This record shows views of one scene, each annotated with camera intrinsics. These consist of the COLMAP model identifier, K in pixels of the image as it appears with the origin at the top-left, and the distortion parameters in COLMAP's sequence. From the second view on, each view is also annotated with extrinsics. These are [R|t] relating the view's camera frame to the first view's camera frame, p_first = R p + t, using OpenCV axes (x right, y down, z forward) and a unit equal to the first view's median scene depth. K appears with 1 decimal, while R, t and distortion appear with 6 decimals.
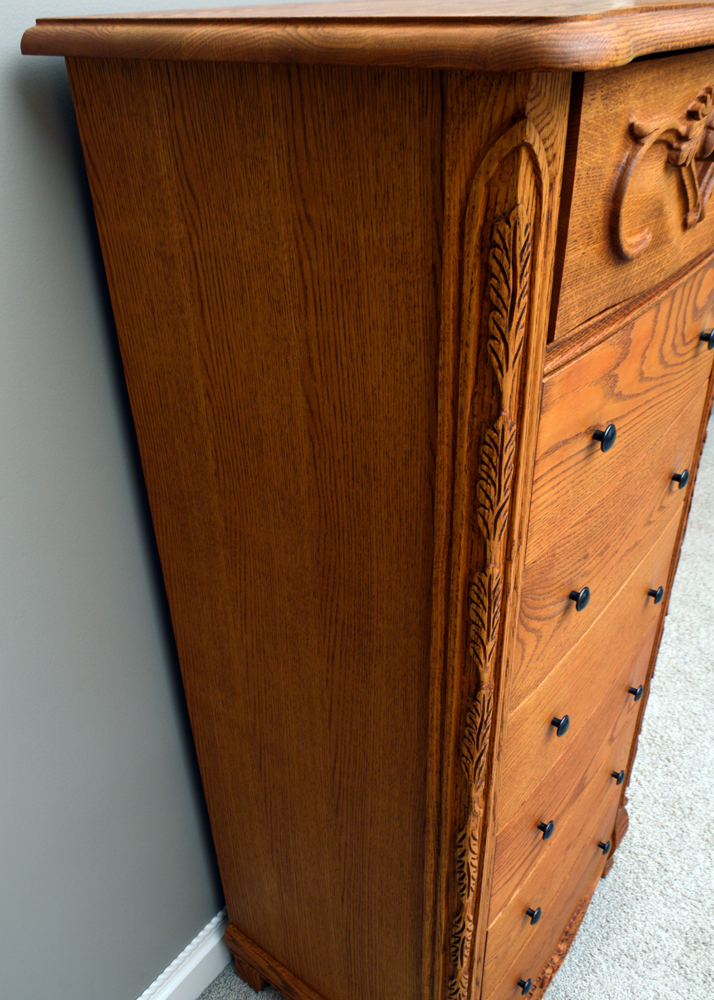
lens RADIAL K [[842.2, 0, 357.0], [0, 842.2, 500.0], [0, 0, 1]] dist [-0.019458, 0.011011]
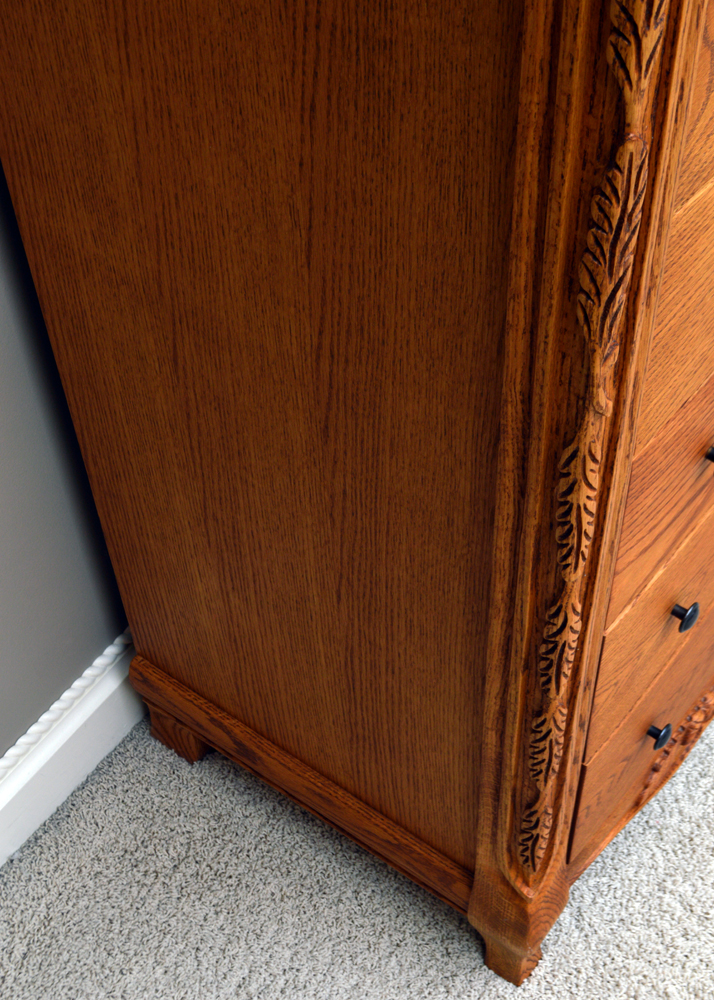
lens RADIAL K [[1574.6, 0, 357.0], [0, 1574.6, 500.0], [0, 0, 1]] dist [-0.030378, -0.011302]
pose [[0.999787, -0.020260, 0.003989, -0.010384], [0.017671, 0.939418, 0.342319, 0.083159], [-0.010683, -0.342175, 0.939575, 0.069558]]
